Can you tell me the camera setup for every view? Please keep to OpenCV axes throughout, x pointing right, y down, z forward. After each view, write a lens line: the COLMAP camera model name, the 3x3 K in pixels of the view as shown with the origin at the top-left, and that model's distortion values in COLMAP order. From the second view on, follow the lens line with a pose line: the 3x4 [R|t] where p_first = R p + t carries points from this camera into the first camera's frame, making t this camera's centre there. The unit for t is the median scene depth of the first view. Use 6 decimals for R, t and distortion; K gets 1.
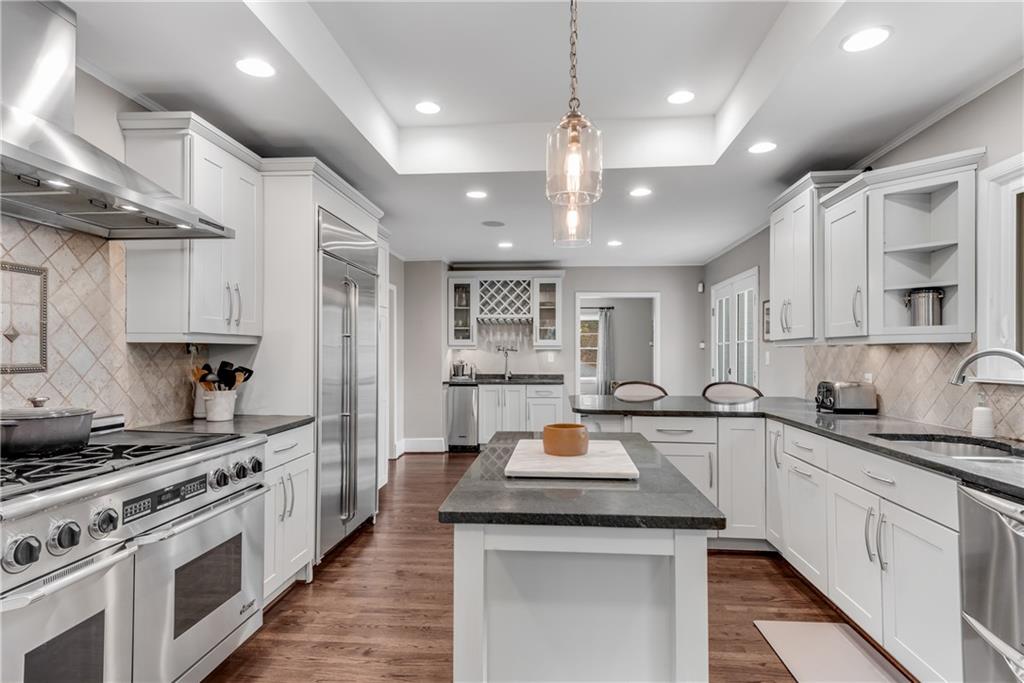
lens RADIAL K [[633.0, 0, 513.0], [0, 633.0, 343.6], [0, 0, 1]] dist [0.000274, -0.000007]
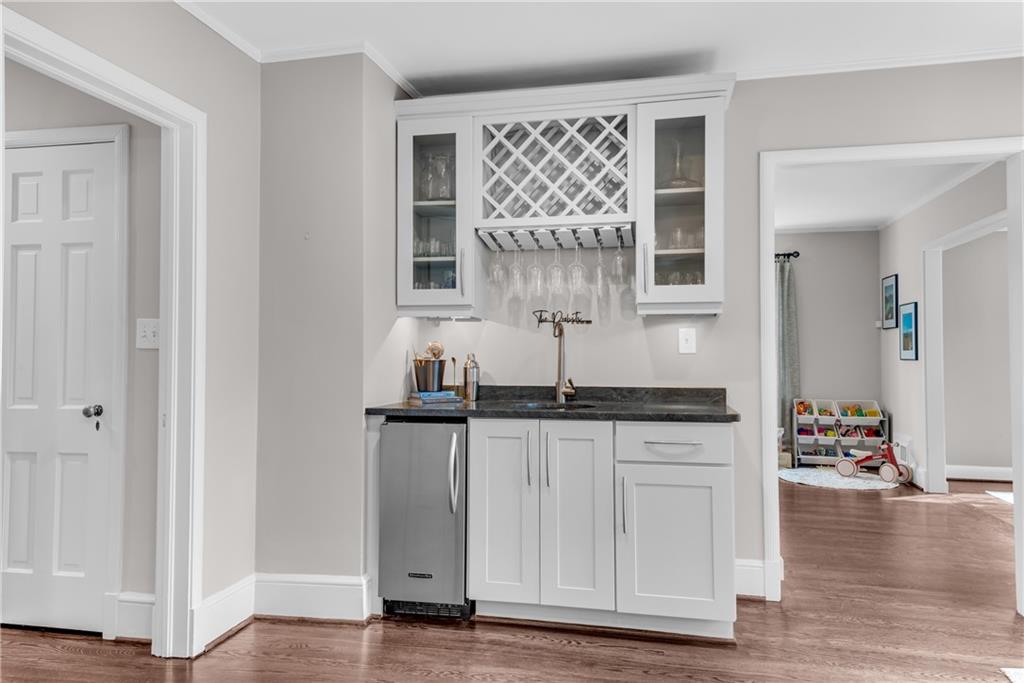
lens RADIAL K [[669.1, 0, 509.4], [0, 669.1, 338.5], [0, 0, 1]] dist [0.034090, -0.000423]
pose [[0.988765, -0.005012, -0.149394, 0.018092], [0.002182, 0.999815, -0.019097, 0.028567], [0.149463, 0.018557, 0.988593, 0.629529]]
